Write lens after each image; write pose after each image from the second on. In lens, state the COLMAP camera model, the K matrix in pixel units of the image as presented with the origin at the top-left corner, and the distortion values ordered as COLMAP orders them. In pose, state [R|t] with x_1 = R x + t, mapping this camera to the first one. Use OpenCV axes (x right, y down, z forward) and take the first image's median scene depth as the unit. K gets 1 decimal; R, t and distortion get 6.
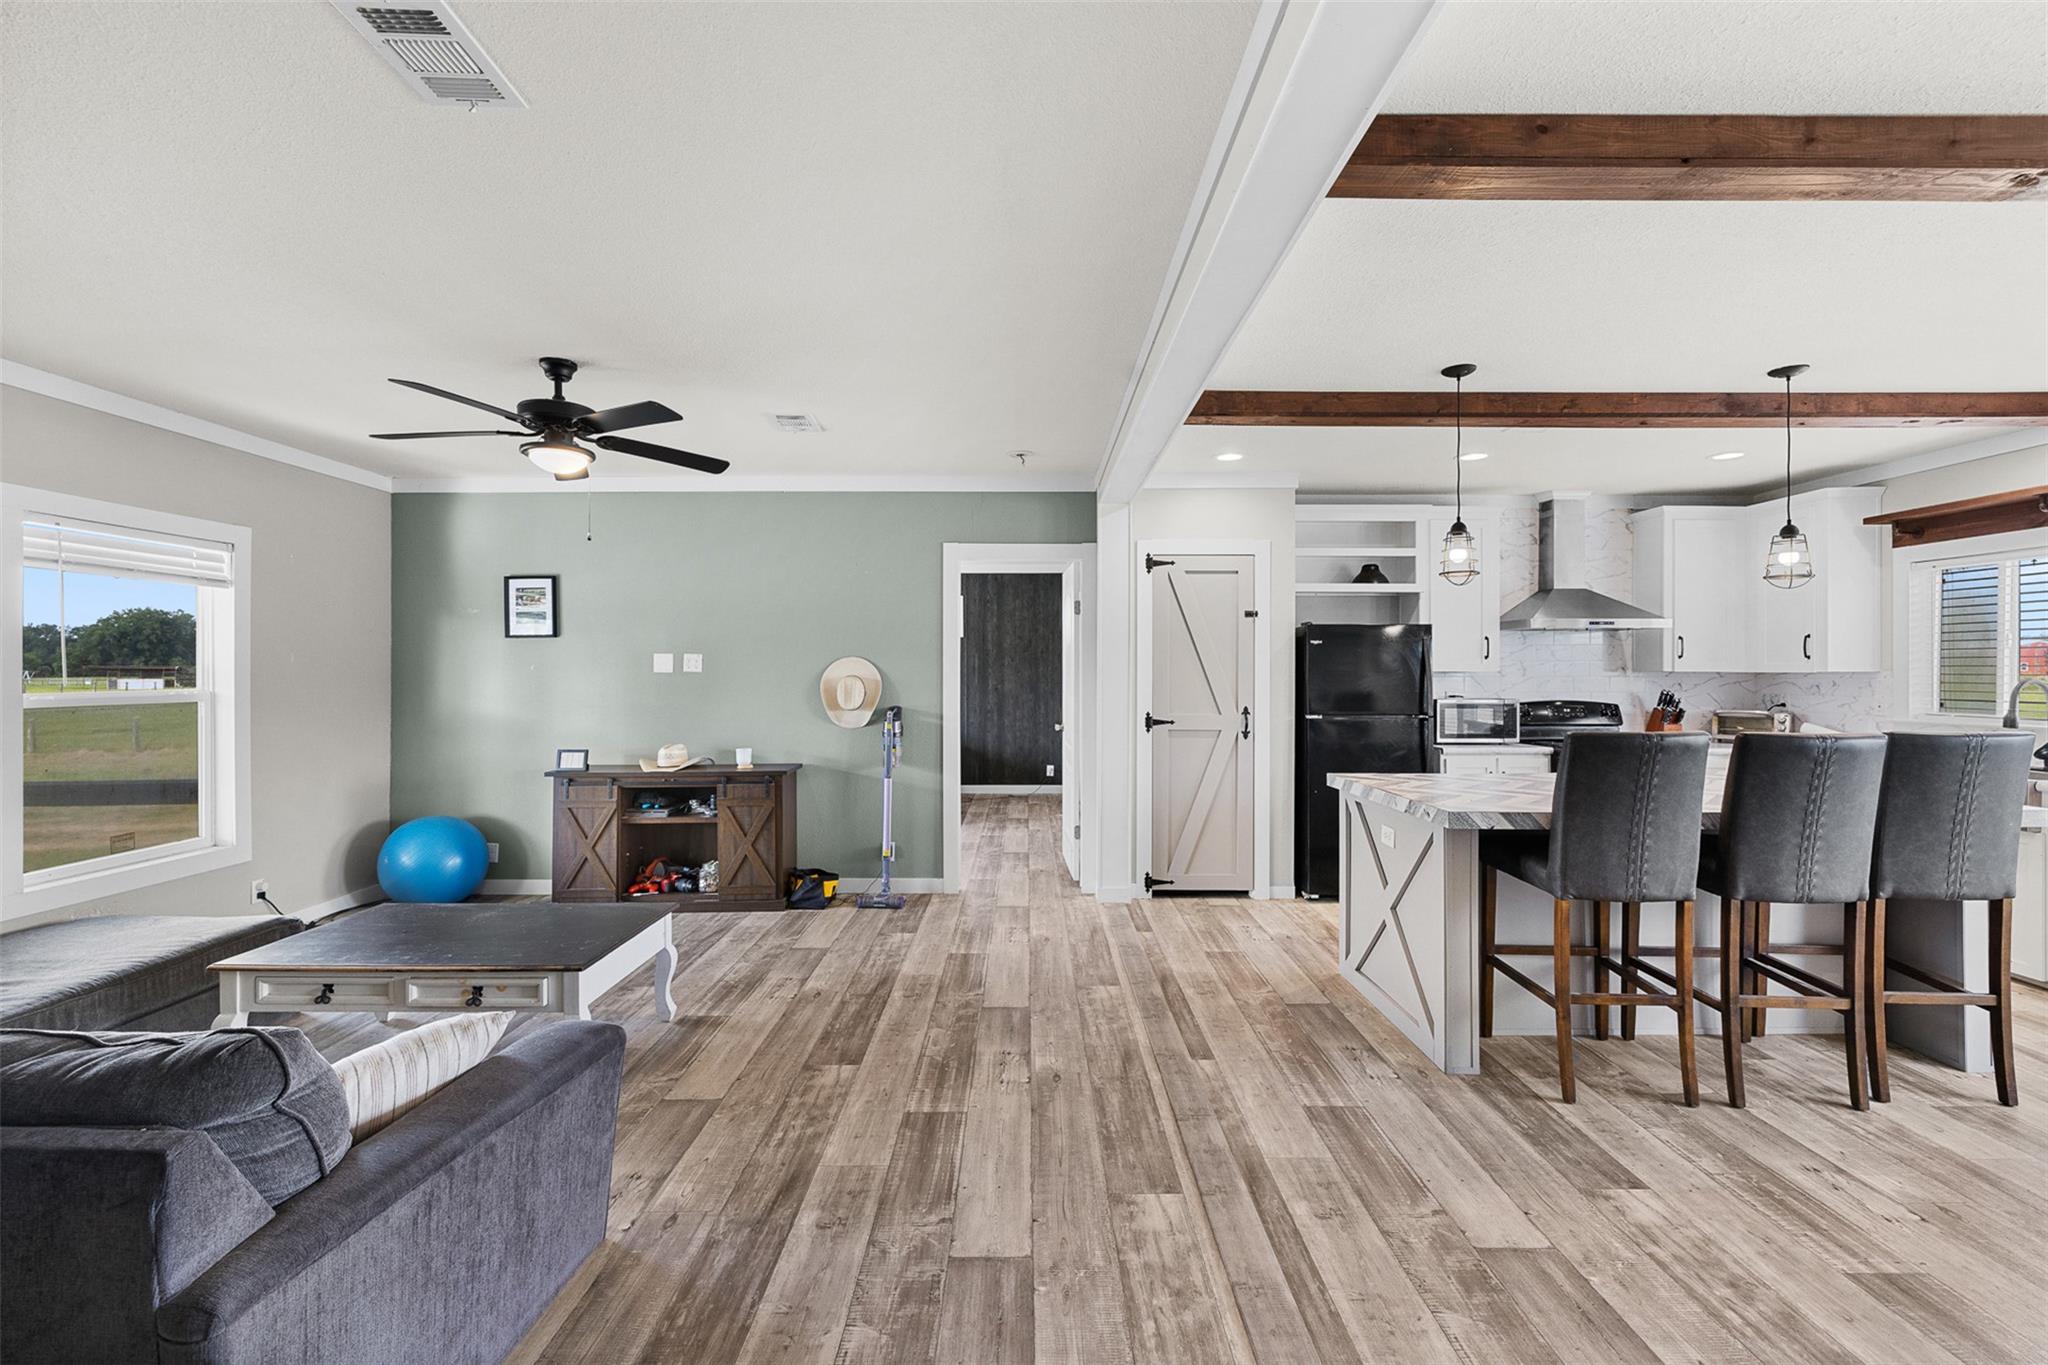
lens RADIAL K [[864.7, 0, 1027.6], [0, 864.7, 671.0], [0, 0, 1]] dist [0.000680, 0.000089]
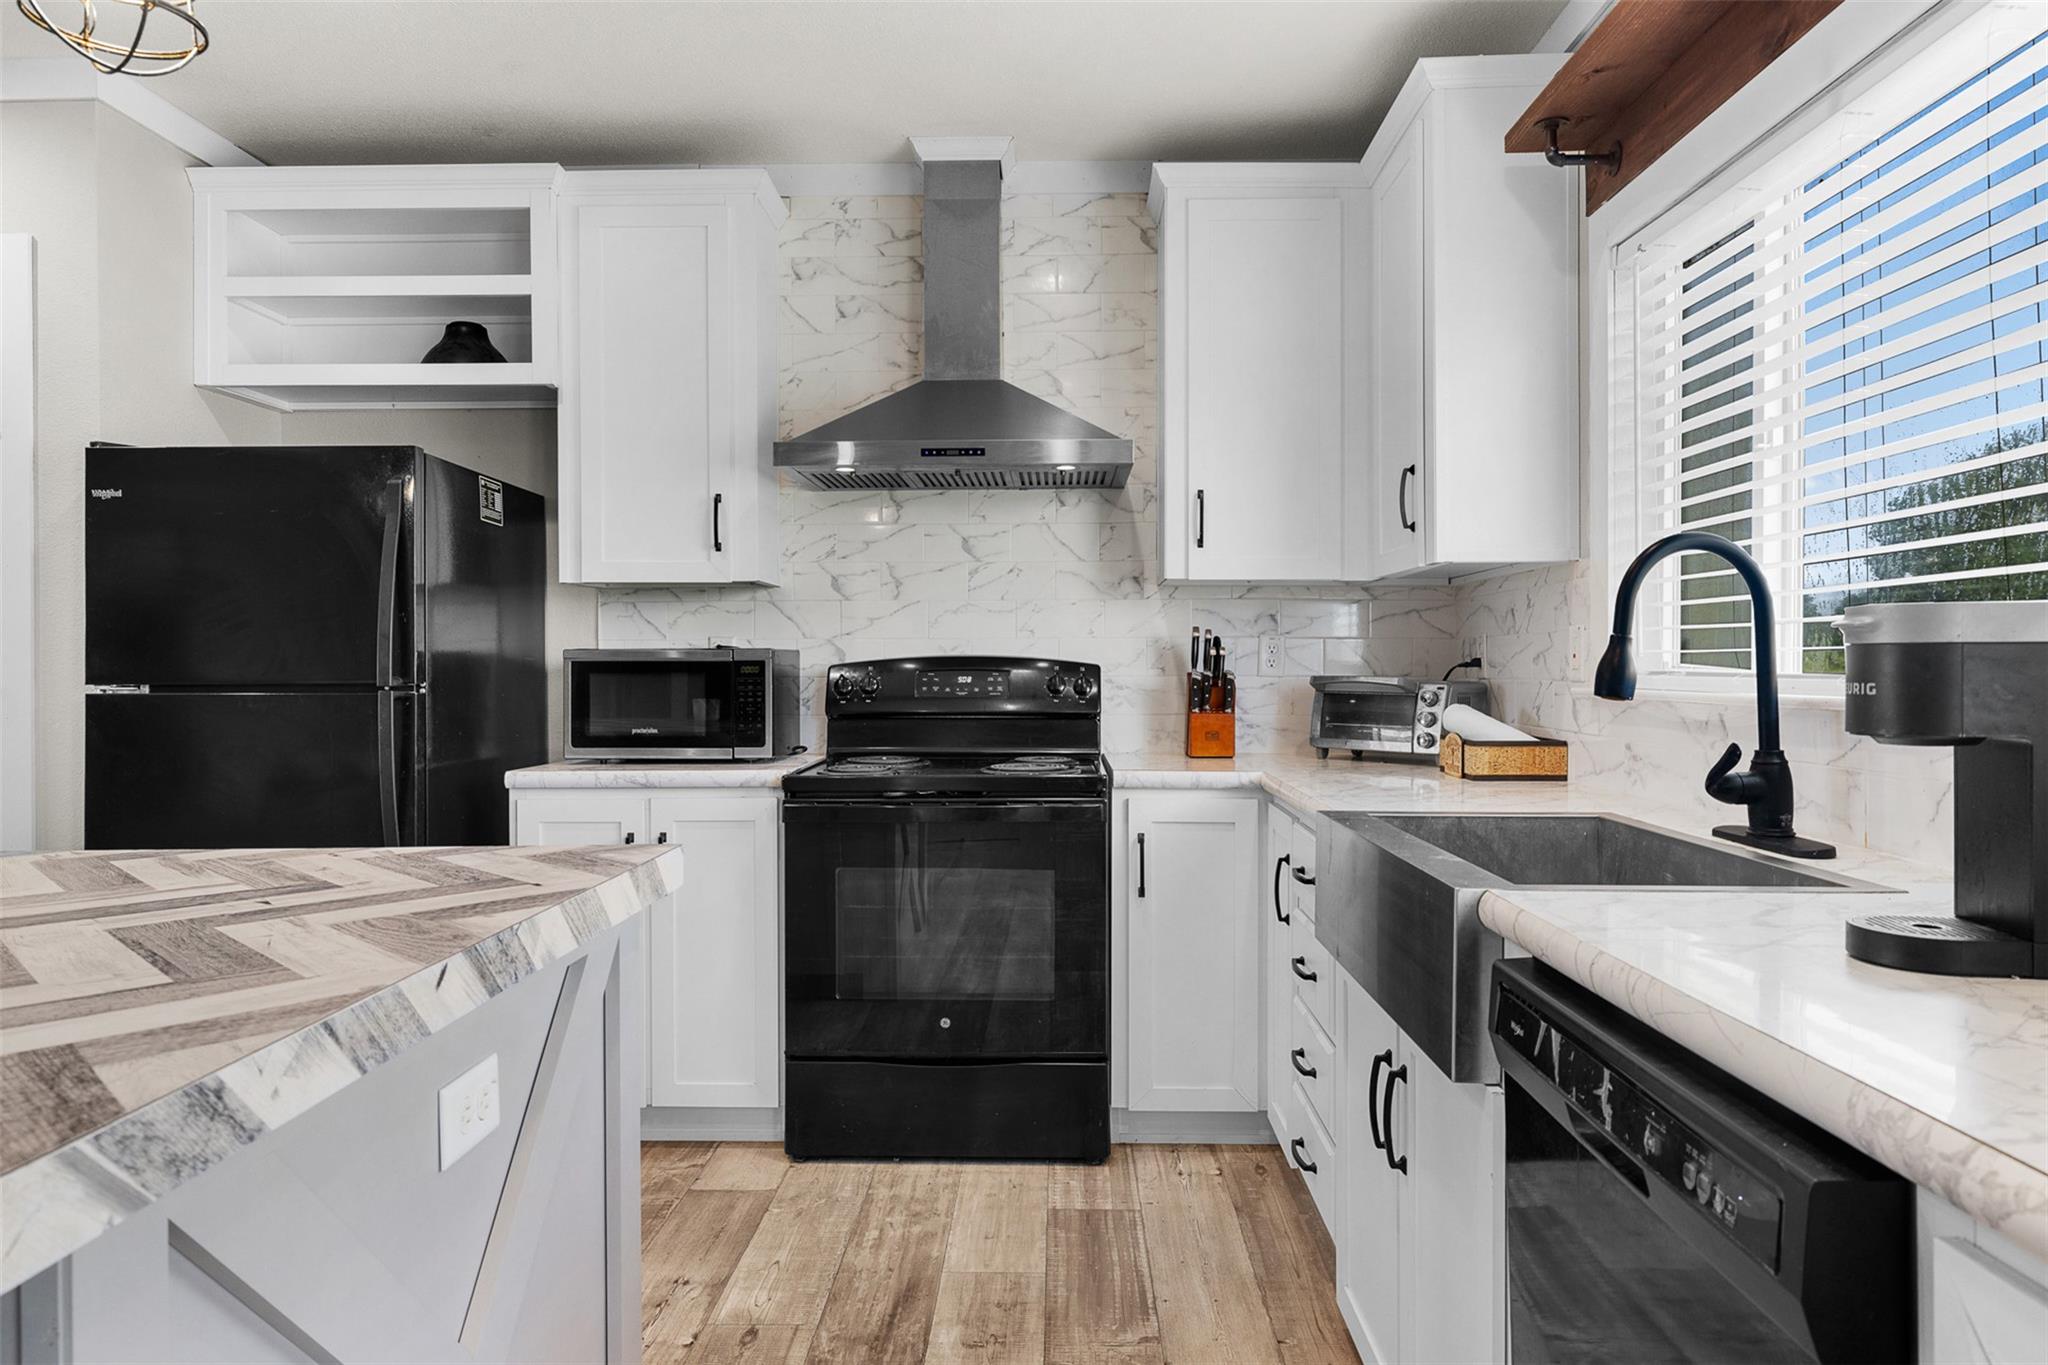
lens RADIAL K [[1293.7, 0, 1024.9], [0, 1293.7, 663.3], [0, 0, 1]] dist [0.000666, 0.000119]
pose [[0.999669, -0.003126, -0.025532, 0.873894], [0.003147, 0.999995, 0.000808, 0.048961], [0.025530, -0.000888, 0.999674, 0.509564]]
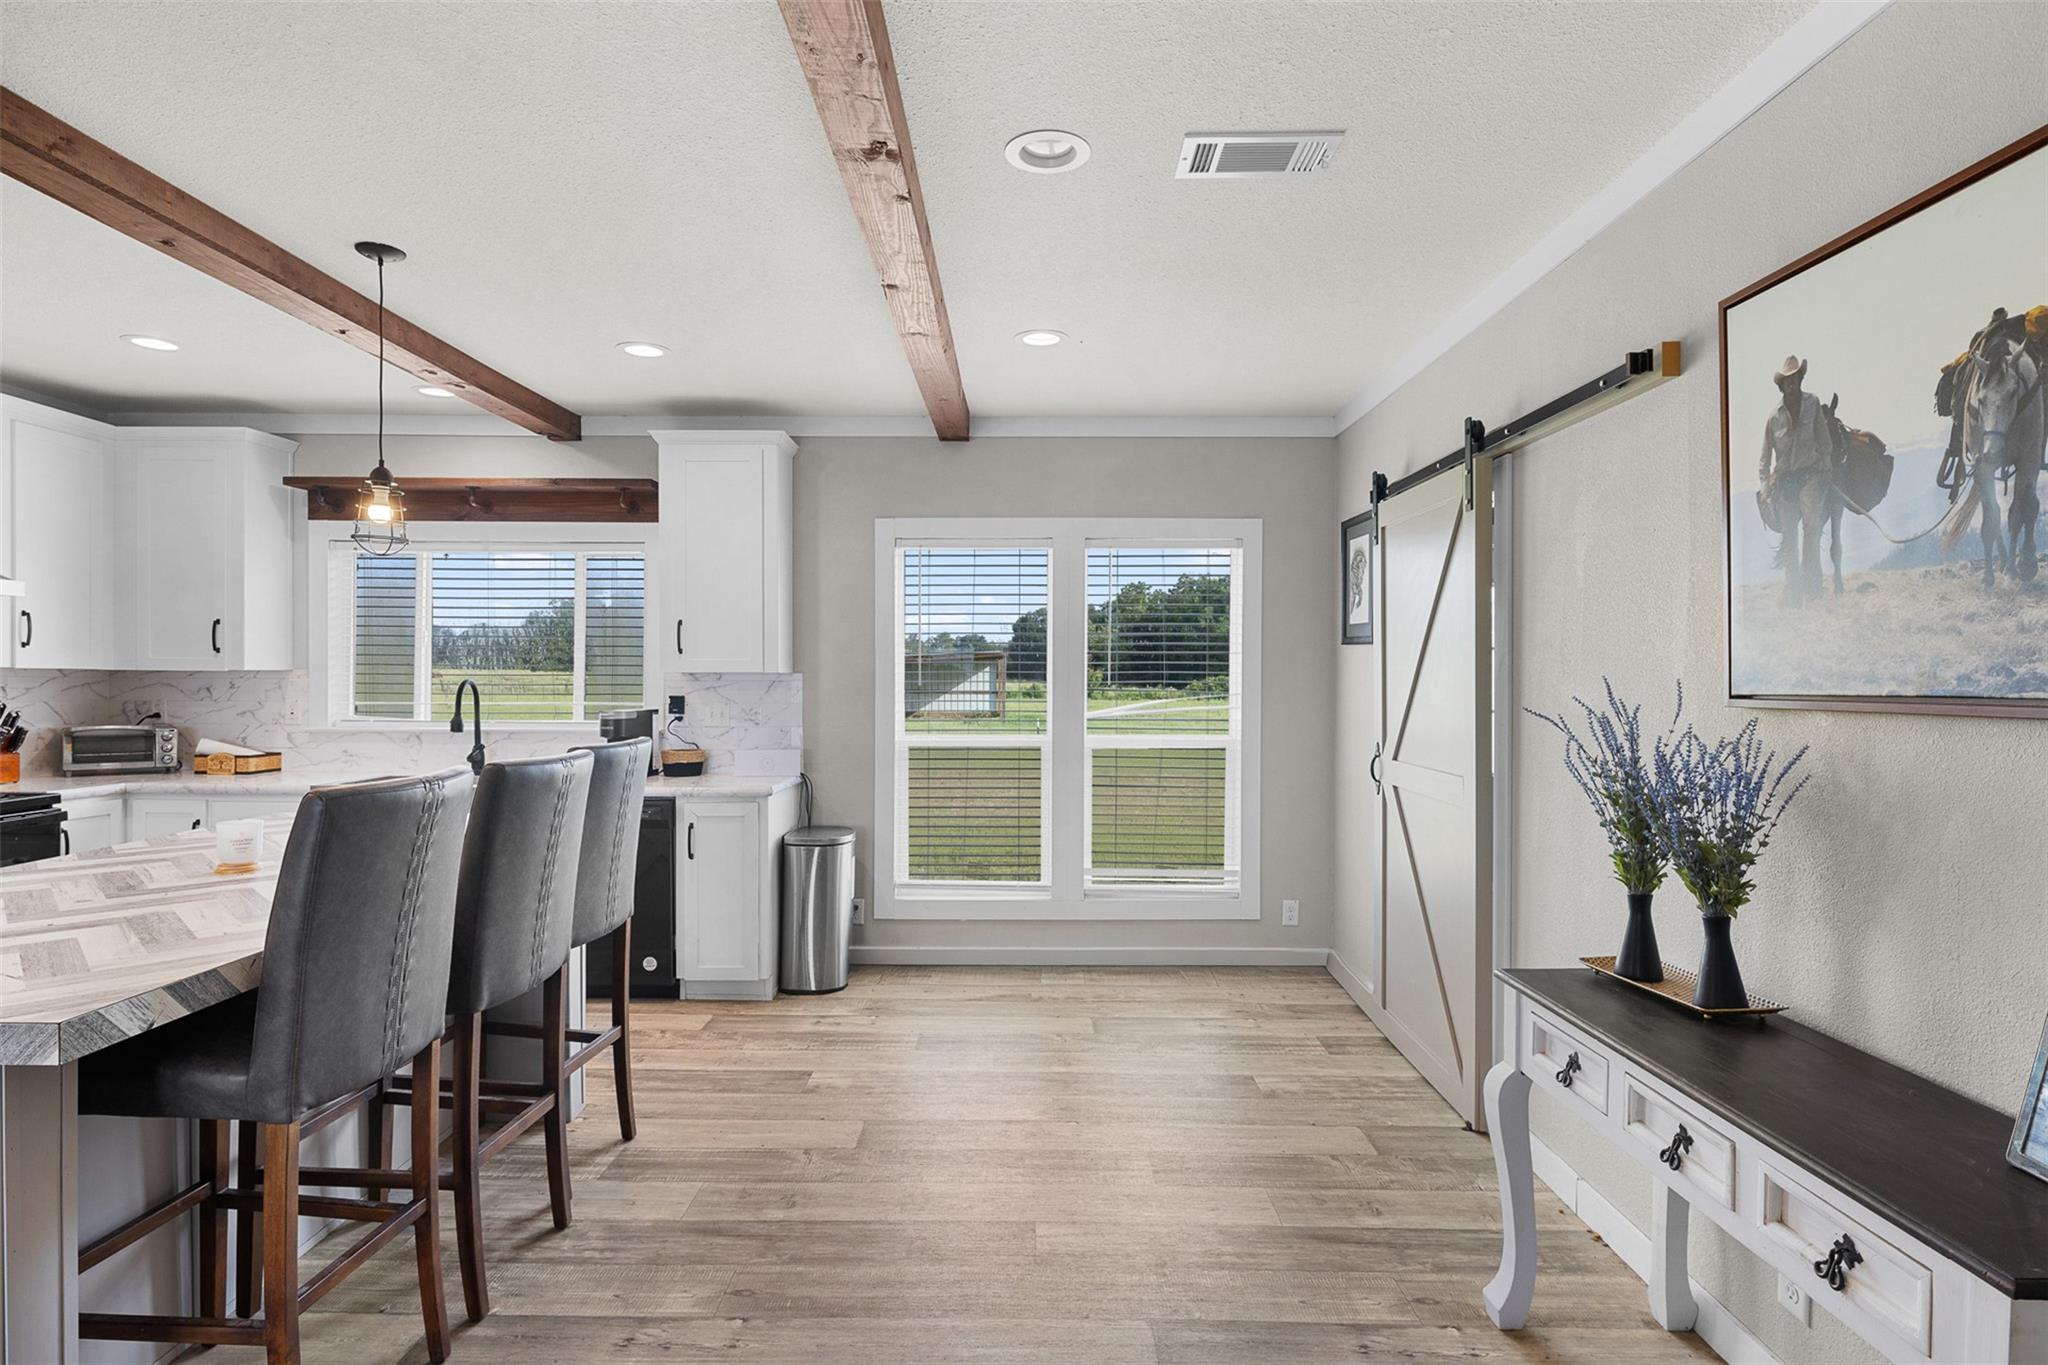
lens RADIAL K [[1051.5, 0, 1024.8], [0, 1051.5, 685.1], [0, 0, 1]] dist [-0.001662, 0.000133]
pose [[0.003516, -0.009217, 0.999951, 0.005138], [-0.008373, 0.999922, 0.009246, -0.000304], [-0.999959, -0.008405, 0.003439, 0.355743]]
